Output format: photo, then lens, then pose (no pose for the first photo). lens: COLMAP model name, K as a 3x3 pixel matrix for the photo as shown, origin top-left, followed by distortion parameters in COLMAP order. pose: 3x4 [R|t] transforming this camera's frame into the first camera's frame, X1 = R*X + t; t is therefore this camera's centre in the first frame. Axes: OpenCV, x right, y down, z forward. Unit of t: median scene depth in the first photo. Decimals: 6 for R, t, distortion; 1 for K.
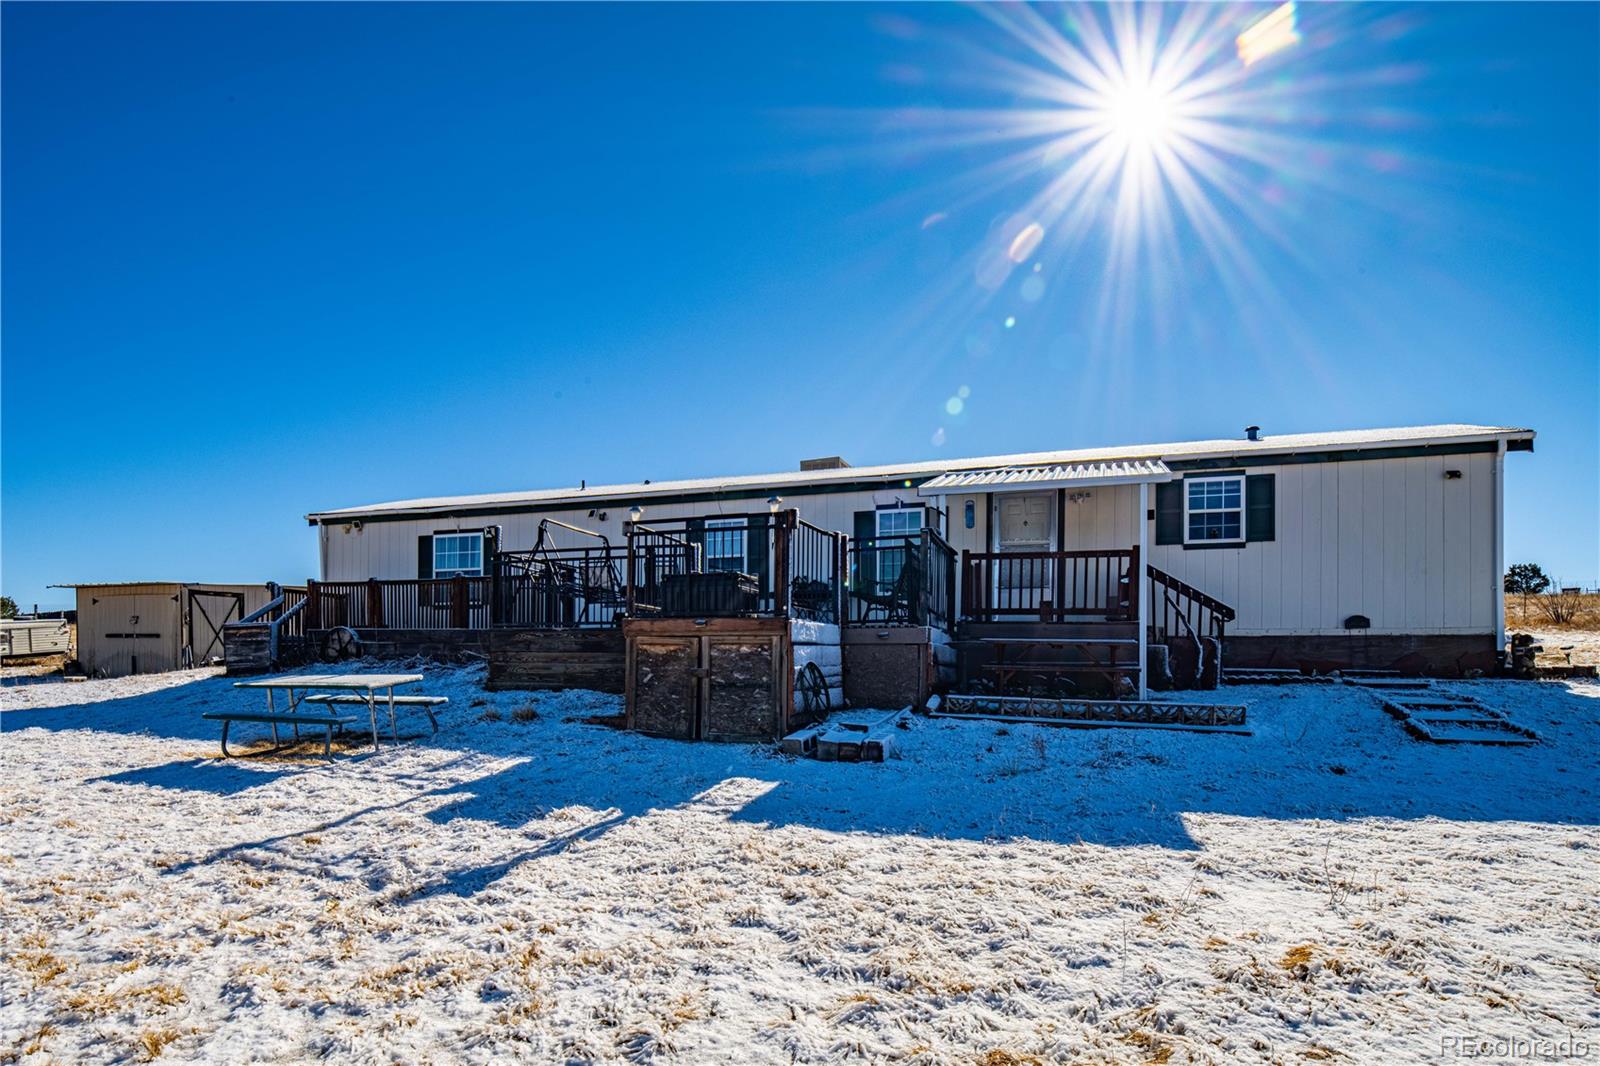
lens RADIAL K [[877.3, 0, 797.6], [0, 877.3, 538.1], [0, 0, 1]] dist [0.000943, 0.000070]
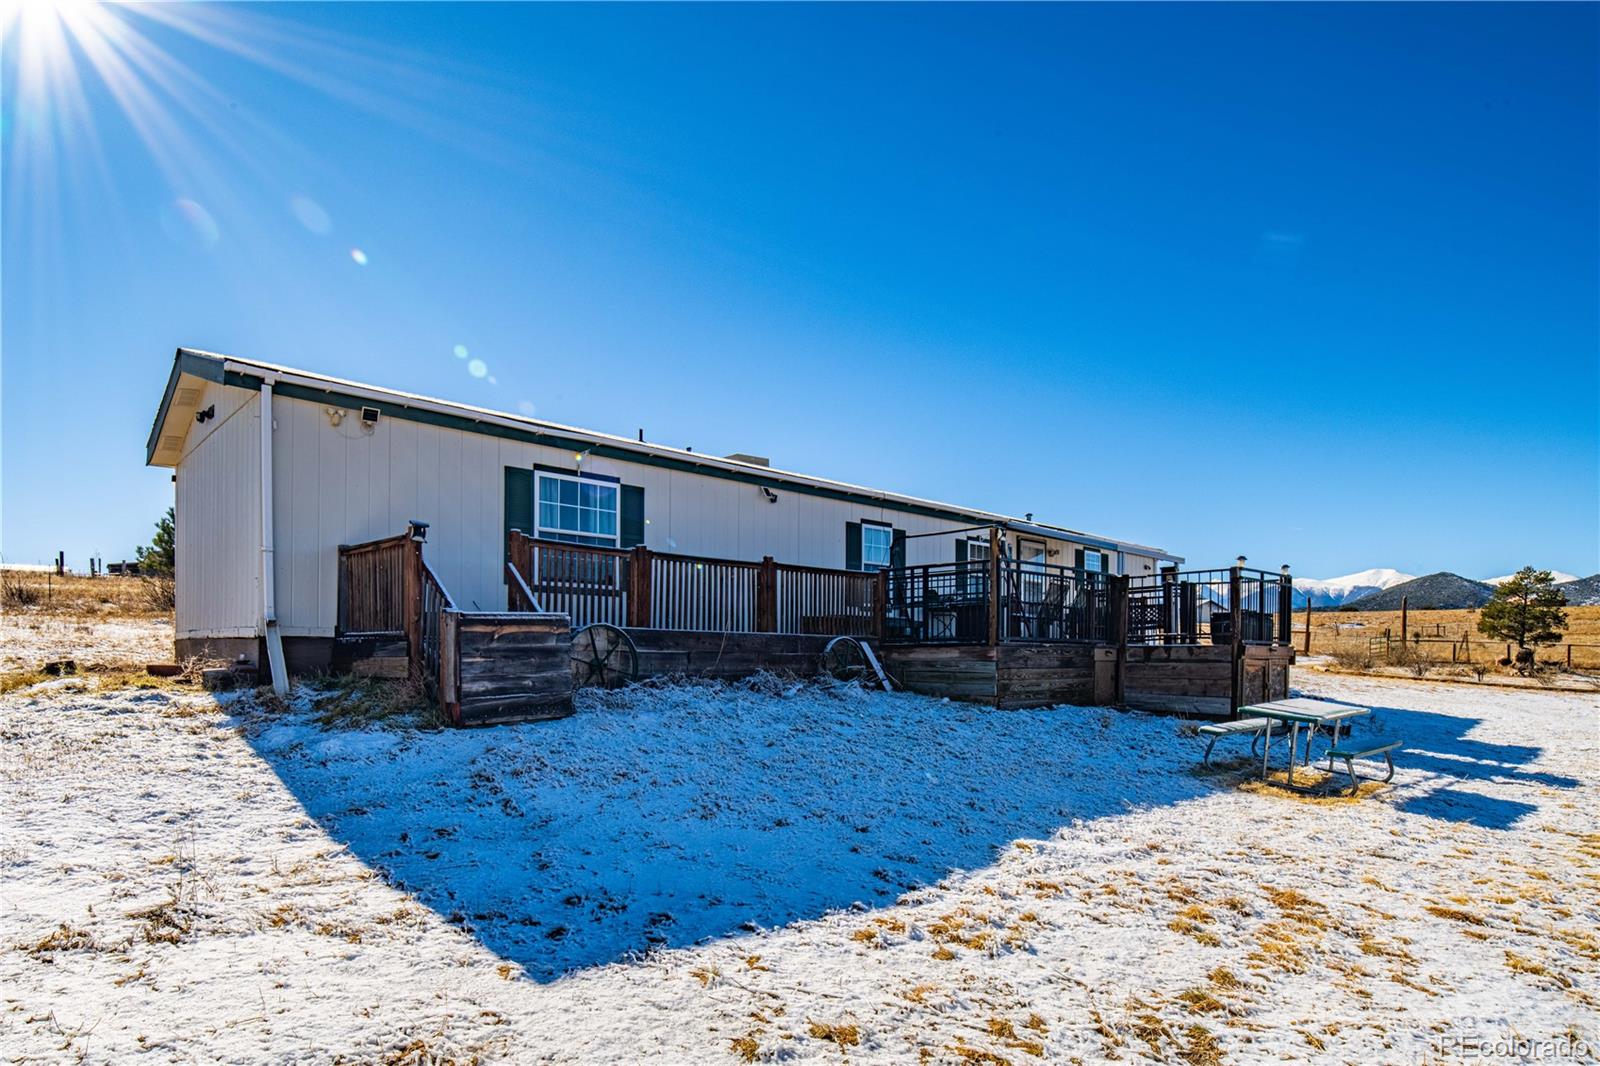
lens RADIAL K [[877.3, 0, 797.6], [0, 877.3, 538.1], [0, 0, 1]] dist [0.000943, 0.000070]
pose [[0.433427, 0.110434, 0.894396, -1.017529], [-0.136304, 0.989079, -0.056071, 0.061333], [-0.890821, -0.097608, 0.443747, 0.646360]]
